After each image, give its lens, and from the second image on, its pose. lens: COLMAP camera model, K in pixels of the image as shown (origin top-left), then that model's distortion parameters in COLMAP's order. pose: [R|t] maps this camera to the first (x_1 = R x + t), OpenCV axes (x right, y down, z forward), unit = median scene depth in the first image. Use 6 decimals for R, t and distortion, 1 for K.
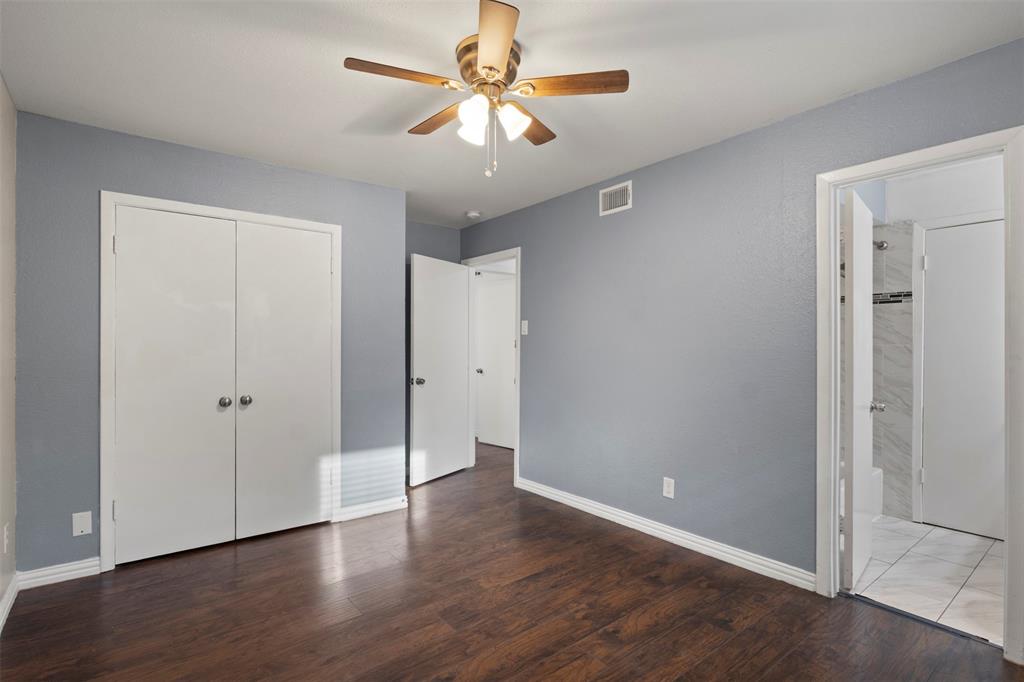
lens RADIAL K [[501.0, 0, 510.9], [0, 501.0, 344.7], [0, 0, 1]] dist [0.002604, 0.000261]
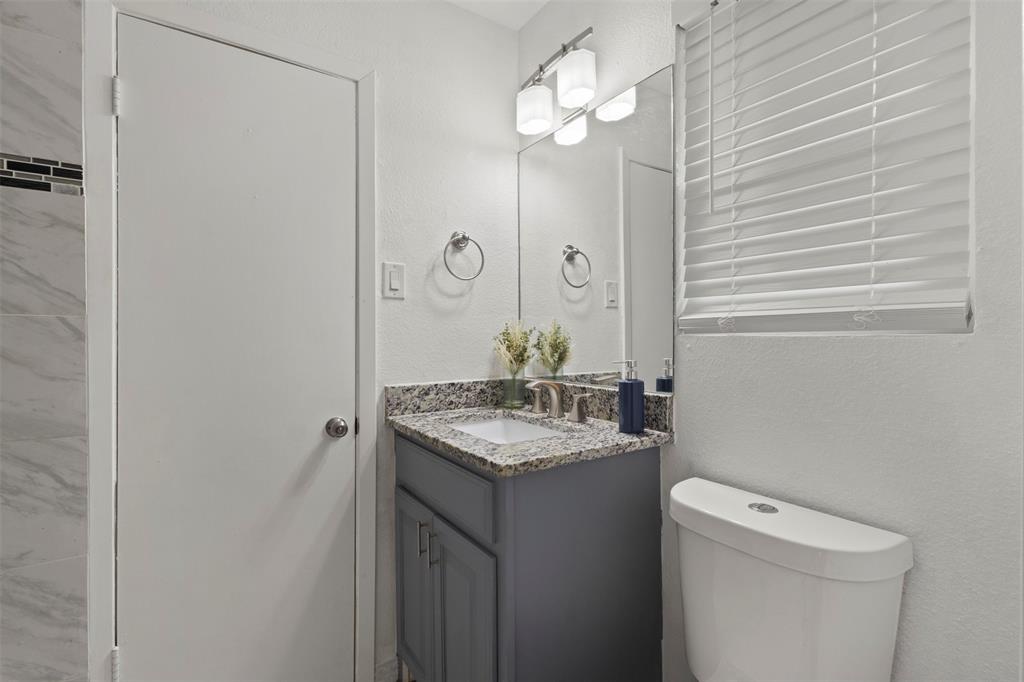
lens RADIAL K [[471.0, 0, 510.8], [0, 471.0, 340.7], [0, 0, 1]] dist [-0.003042, -0.000791]
pose [[0.070747, -0.010622, 0.997438, 0.487383], [0.002508, 0.999942, 0.010471, 0.015299], [-0.997491, 0.001761, 0.070769, 0.672082]]
